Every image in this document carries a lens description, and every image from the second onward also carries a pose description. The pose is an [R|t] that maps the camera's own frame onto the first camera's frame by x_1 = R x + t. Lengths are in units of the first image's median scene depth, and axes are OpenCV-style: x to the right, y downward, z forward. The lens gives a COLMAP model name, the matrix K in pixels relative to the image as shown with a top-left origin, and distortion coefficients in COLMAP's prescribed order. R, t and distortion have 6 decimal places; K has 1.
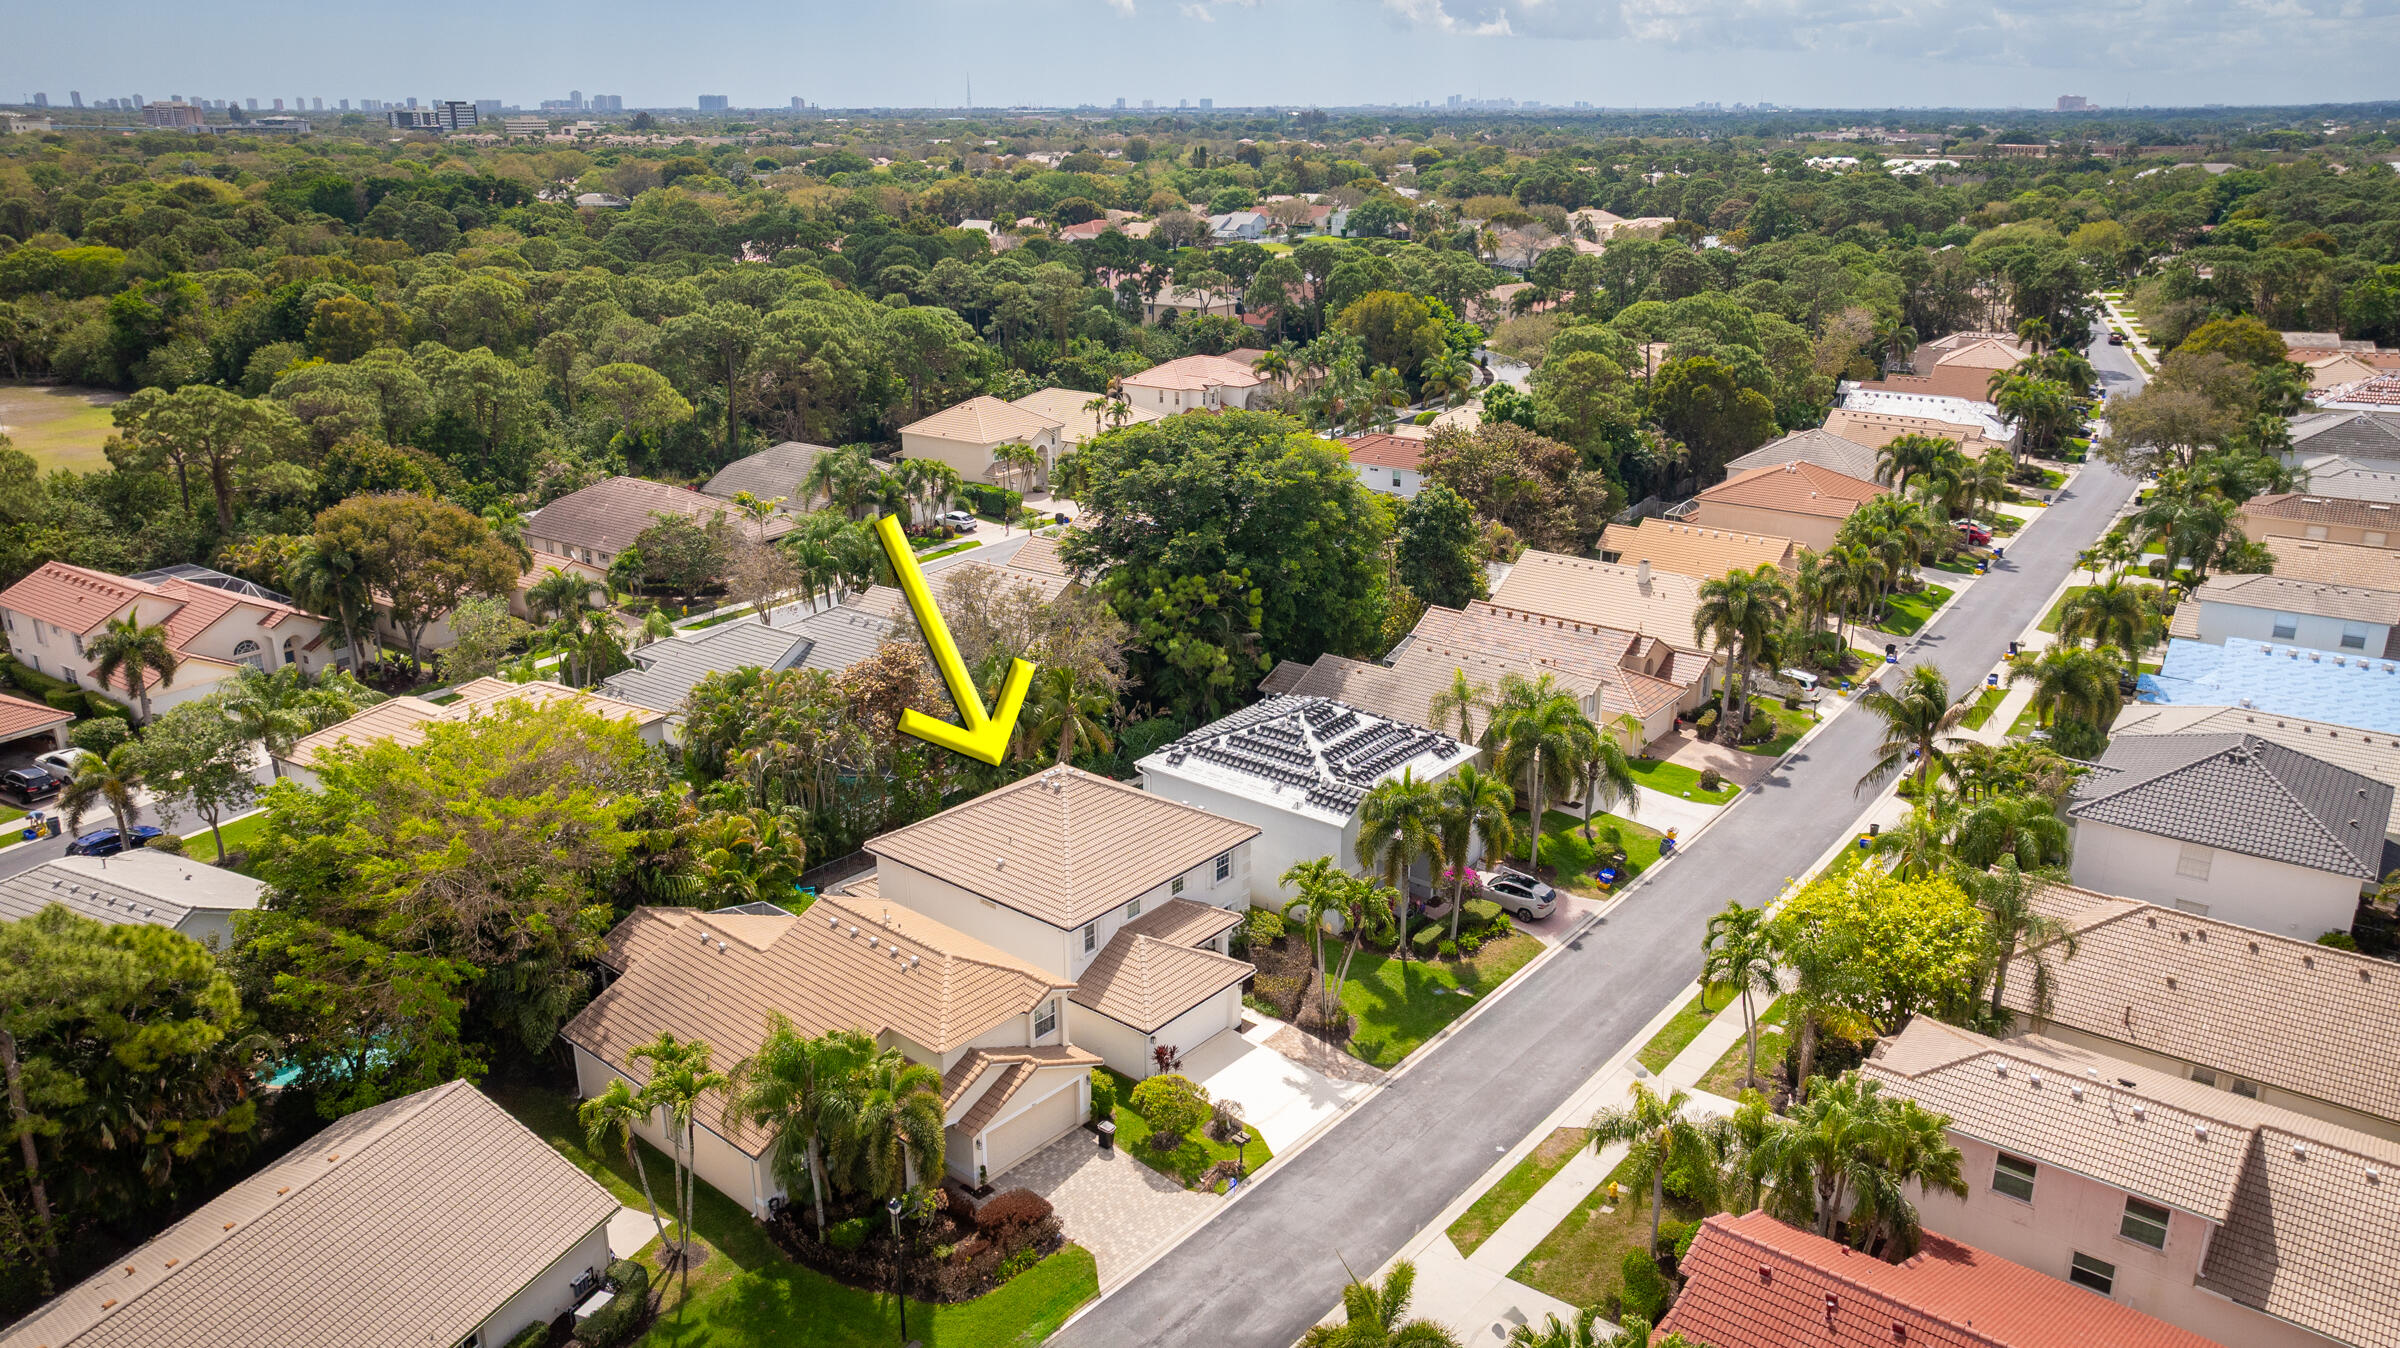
lens RADIAL K [[1592.2, 0, 1200.0], [0, 1592.2, 674.0], [0, 0, 1]] dist [0.001850, 0.002303]
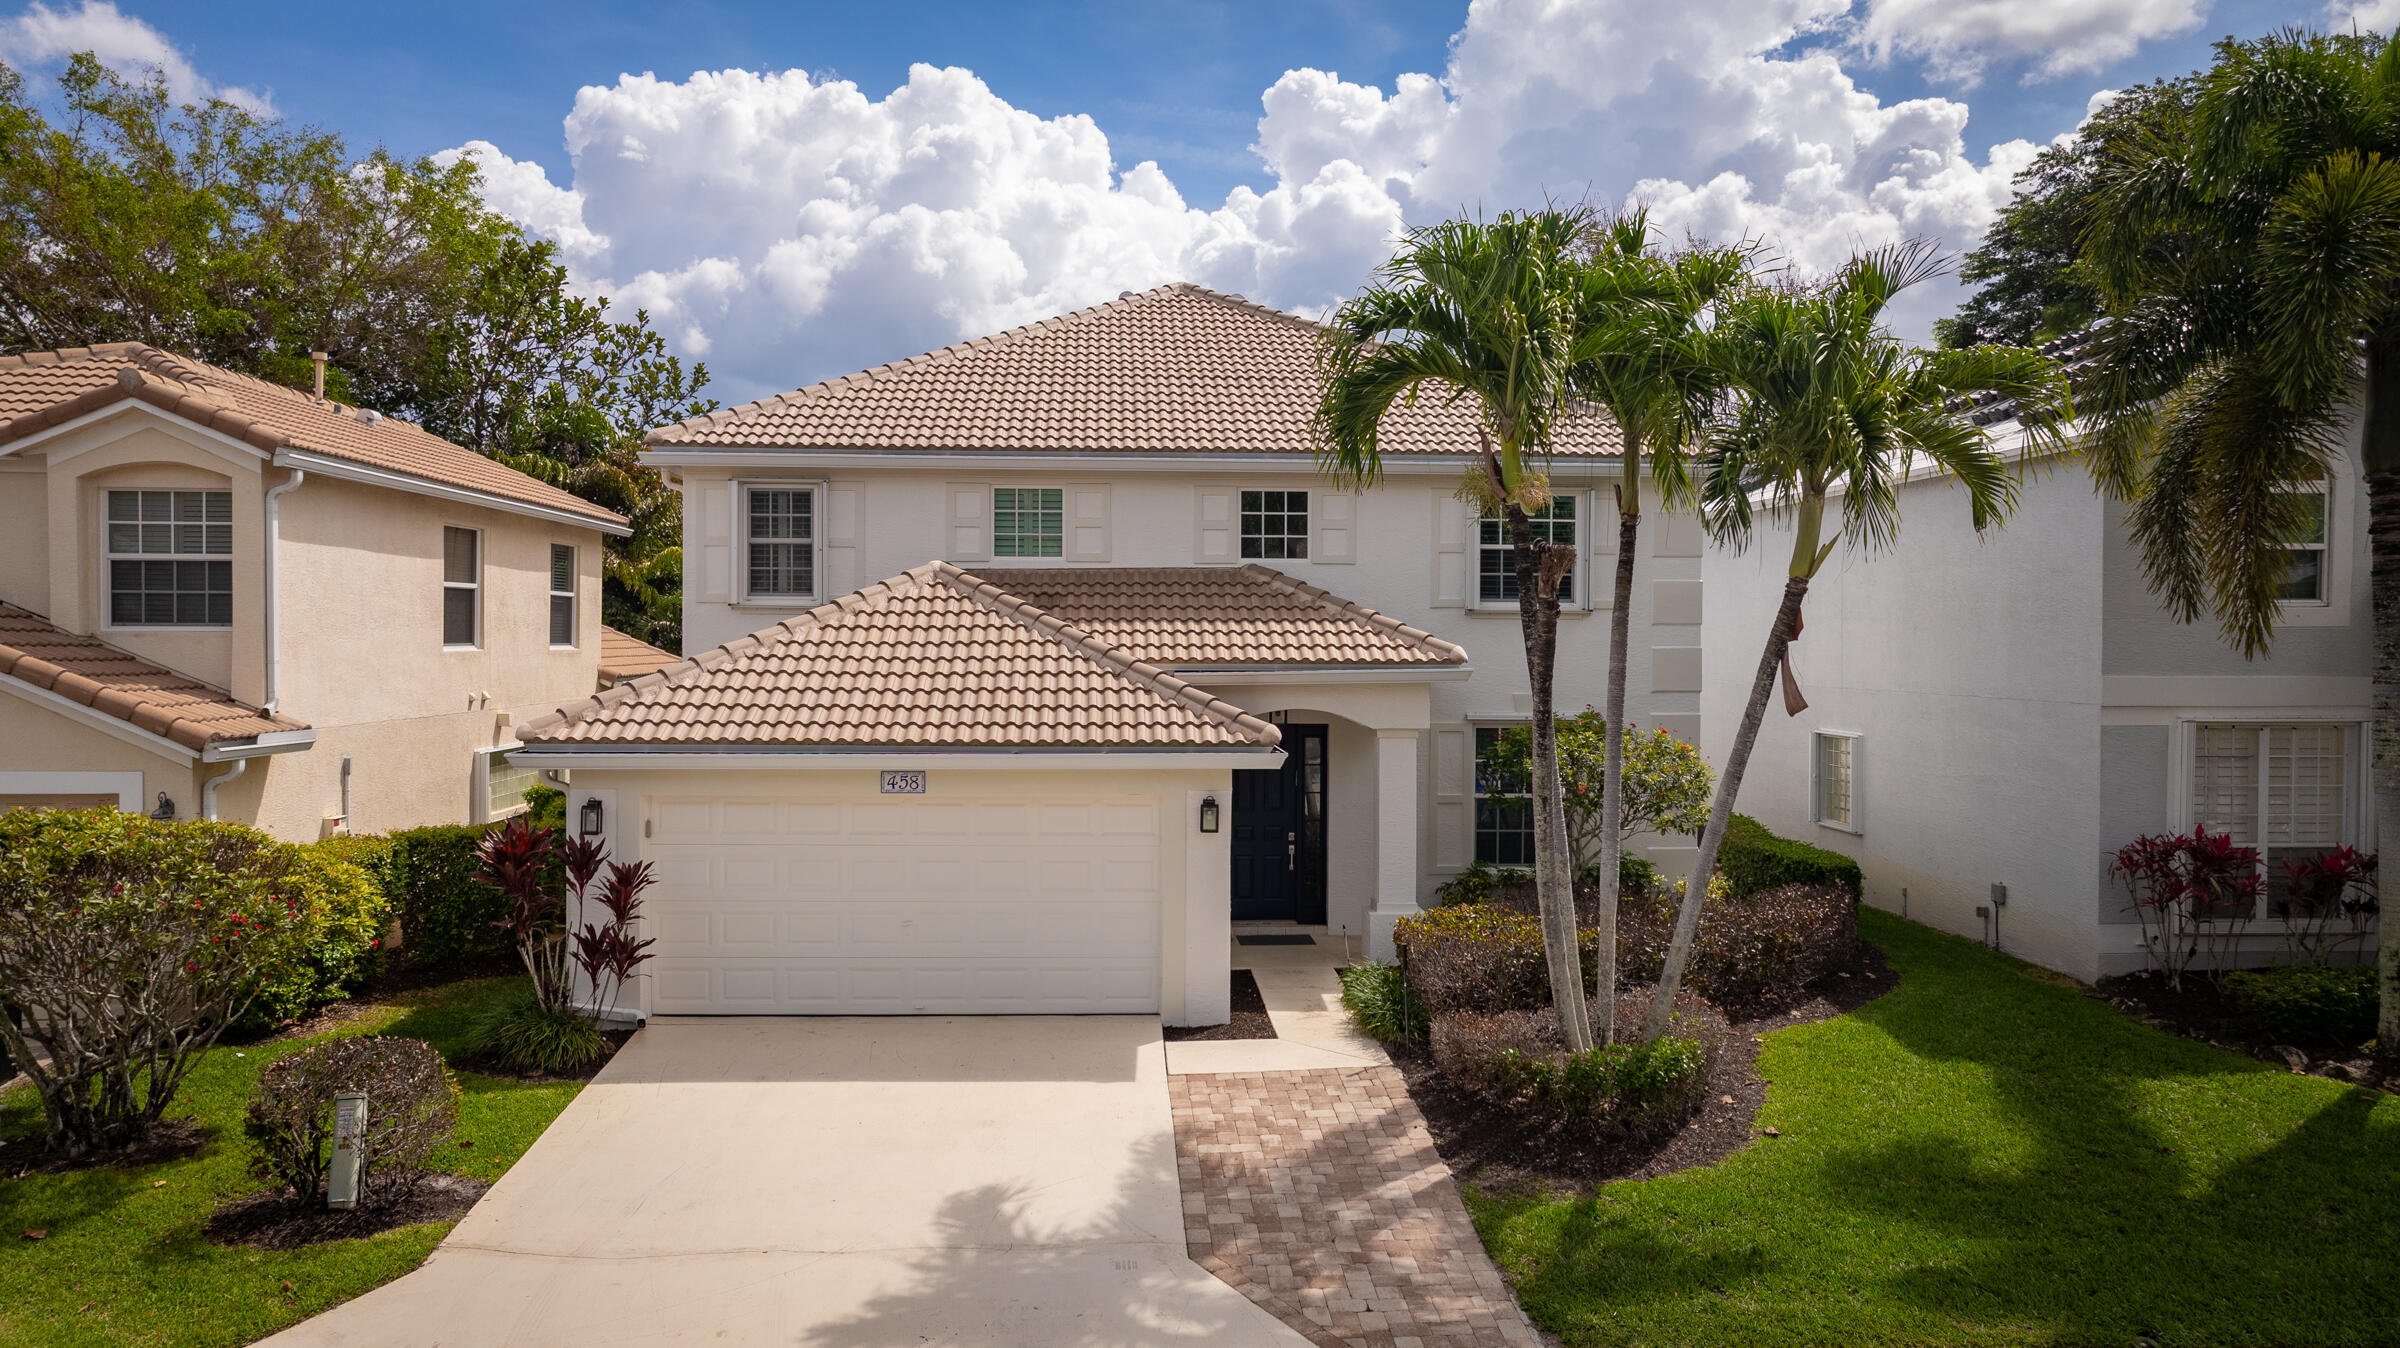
lens RADIAL K [[1627.5, 0, 1187.0], [0, 1627.5, 671.5], [0, 0, 1]] dist [-0.000452, 0.000973]
pose [[0.682794, 0.022432, -0.730267, 0.169430], [-0.233103, 0.953979, -0.188646, 0.201571], [0.692427, 0.299034, 0.656600, 0.776825]]
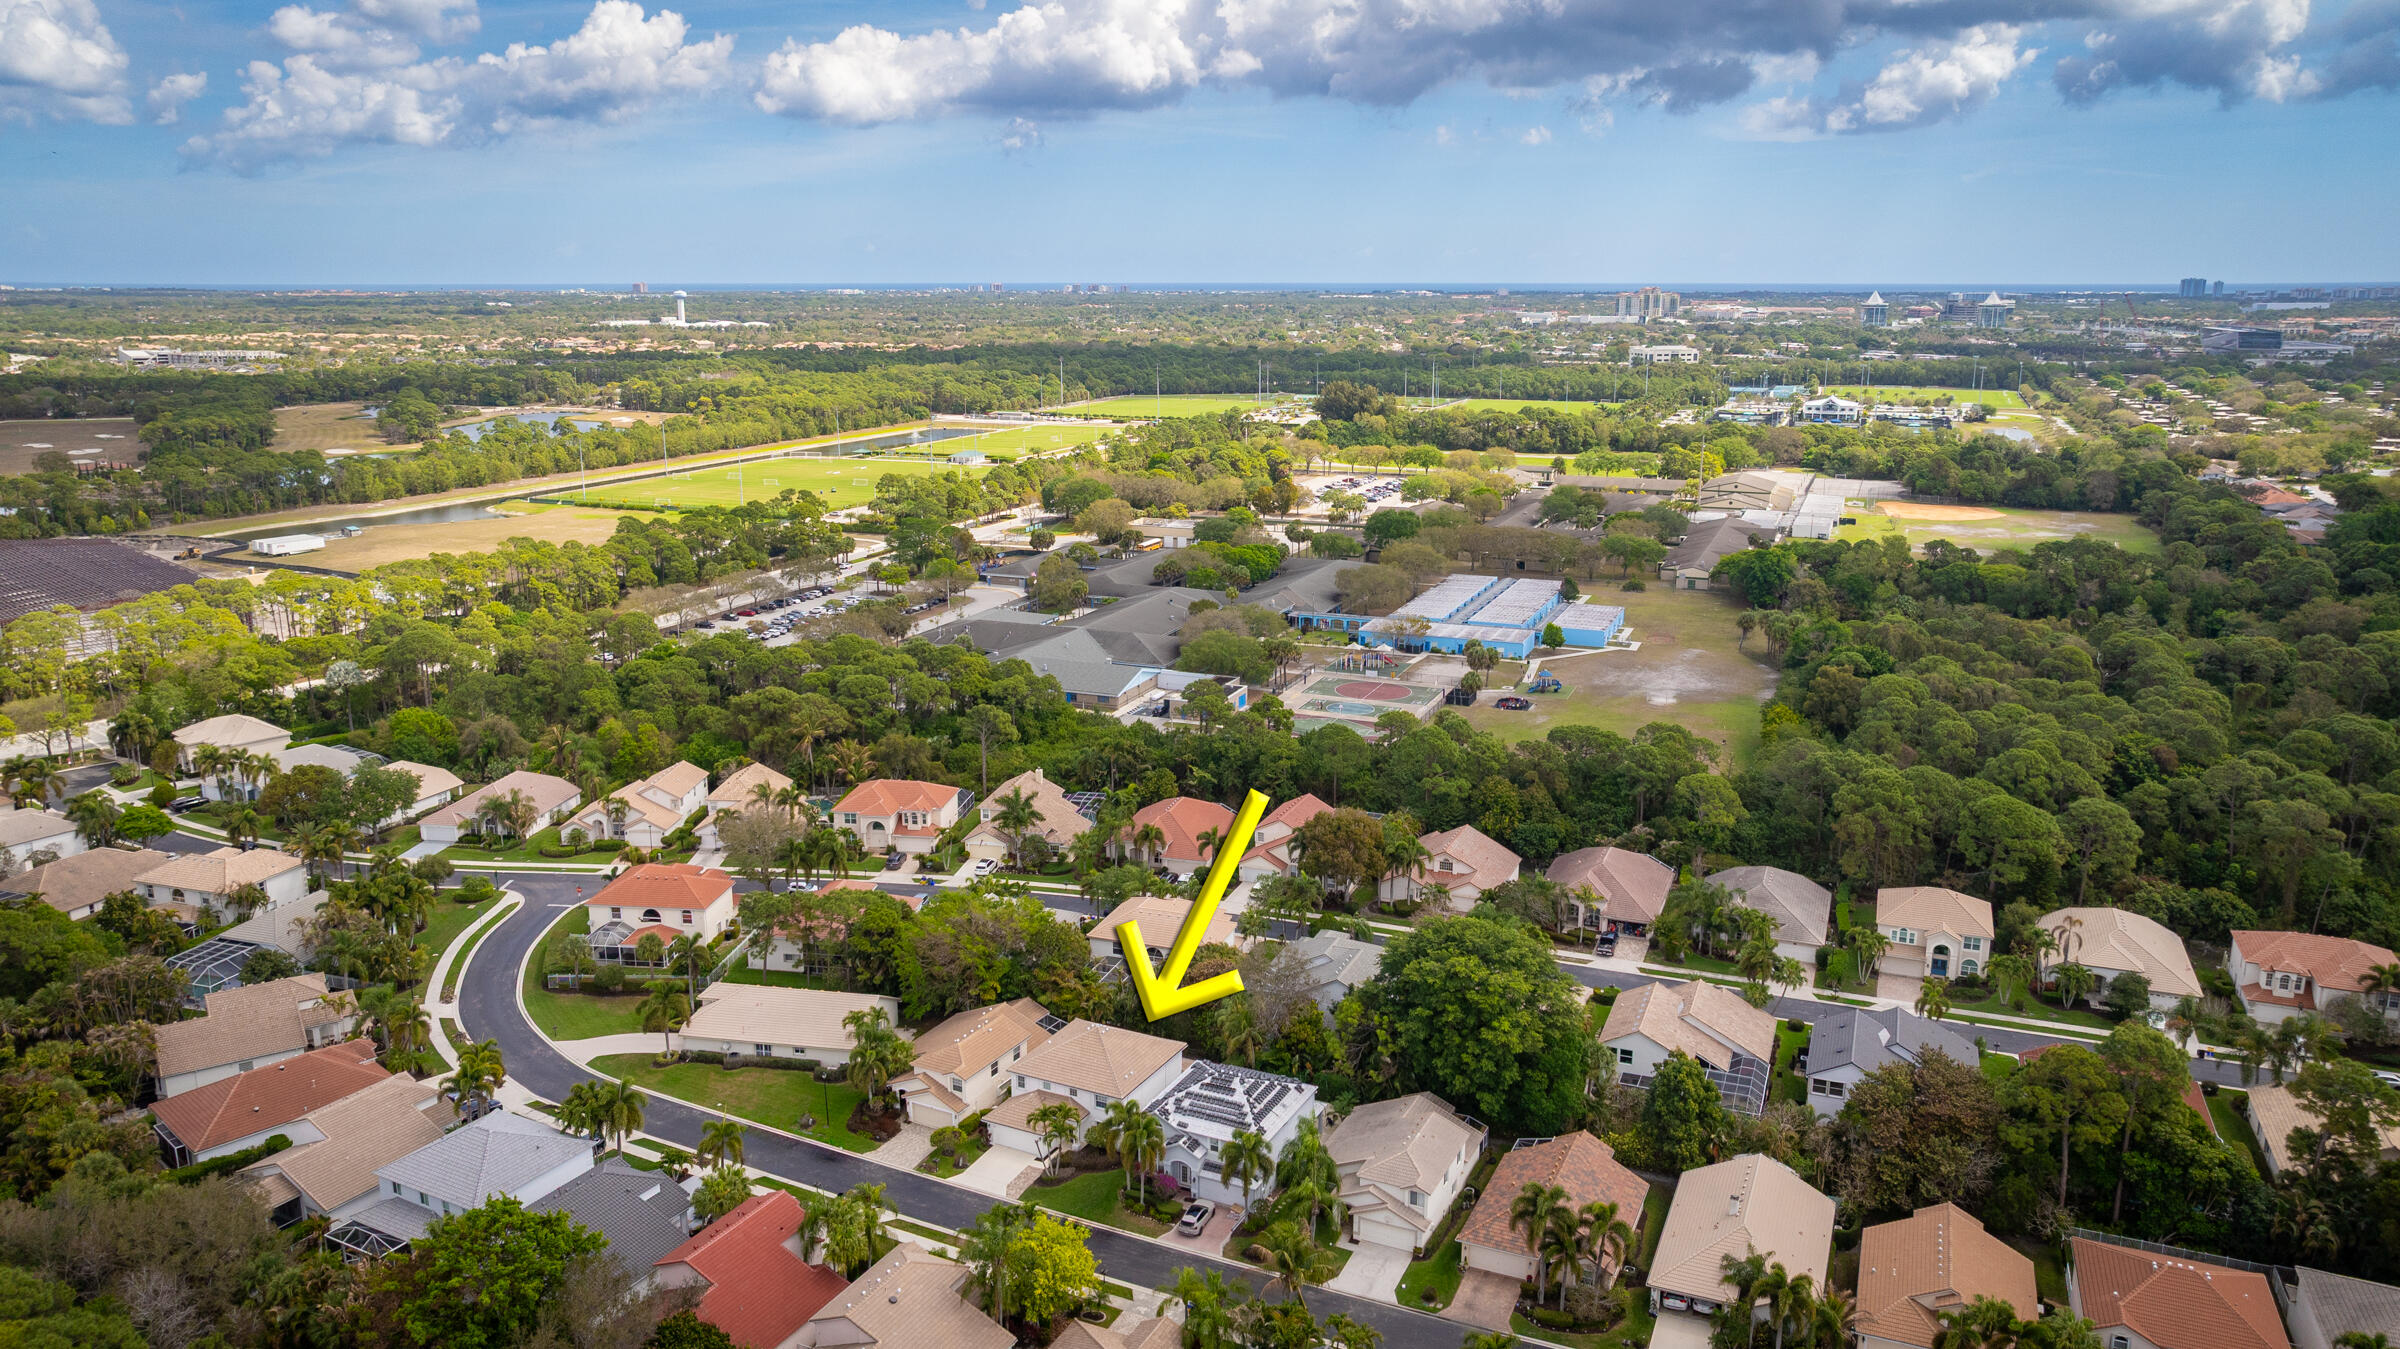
lens RADIAL K [[1627.5, 0, 1187.0], [0, 1627.5, 672.0], [0, 0, 1]] dist [-0.000452, 0.000973]
pose [[0.216352, 0.214469, -0.952468, 1.839825], [-0.298333, 0.943434, 0.144669, -0.703289], [0.929618, 0.252853, 0.268097, 0.404769]]
